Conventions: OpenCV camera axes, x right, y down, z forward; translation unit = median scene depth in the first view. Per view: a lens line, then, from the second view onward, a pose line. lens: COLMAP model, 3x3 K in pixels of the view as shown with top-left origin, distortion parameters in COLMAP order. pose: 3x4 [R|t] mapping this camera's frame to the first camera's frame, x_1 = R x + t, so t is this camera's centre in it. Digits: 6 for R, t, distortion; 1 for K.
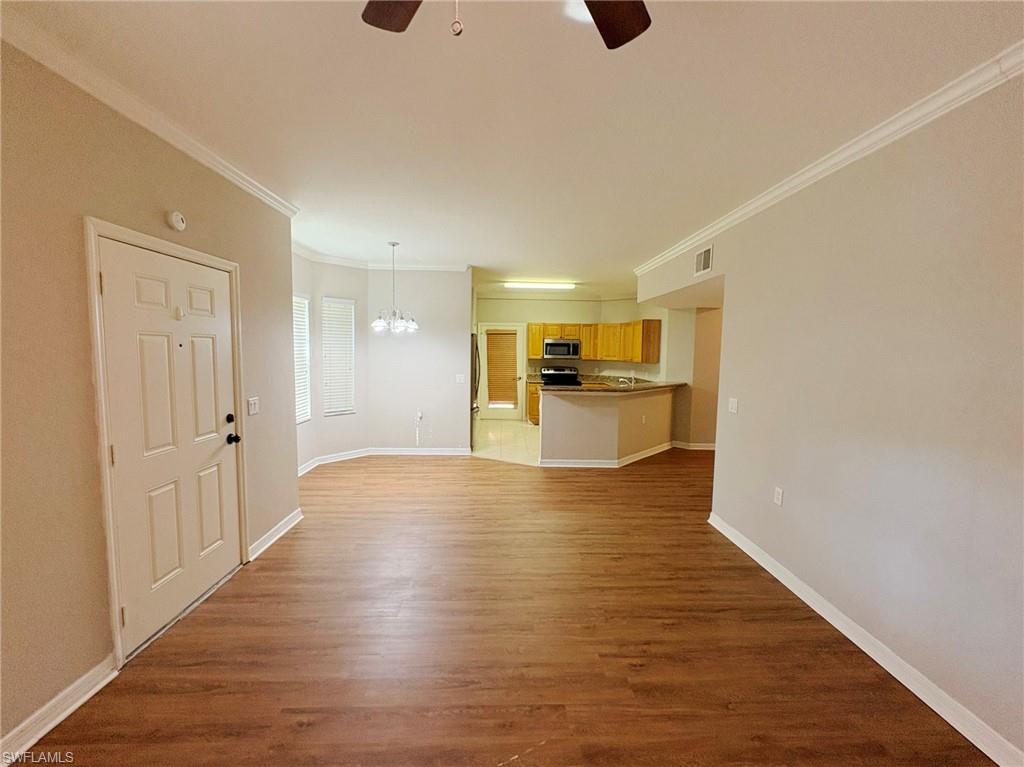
lens RADIAL K [[419.3, 0, 512.0], [0, 419.3, 383.5], [0, 0, 1]] dist [-0.000465, 0.000123]
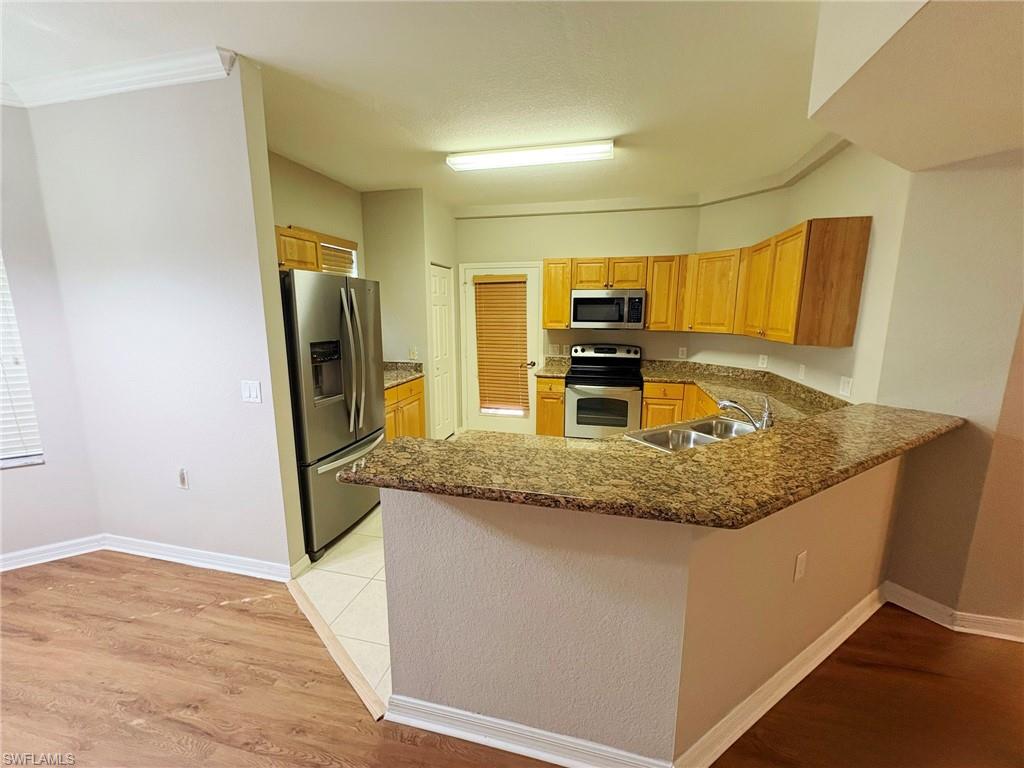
lens RADIAL K [[406.5, 0, 511.3], [0, 406.5, 381.2], [0, 0, 1]] dist [0.000534, 0.000357]
pose [[0.964637, 0.033773, -0.261410, 0.137685], [-0.010776, 0.995981, 0.088914, -0.038916], [0.263363, -0.082953, 0.961124, 0.494438]]
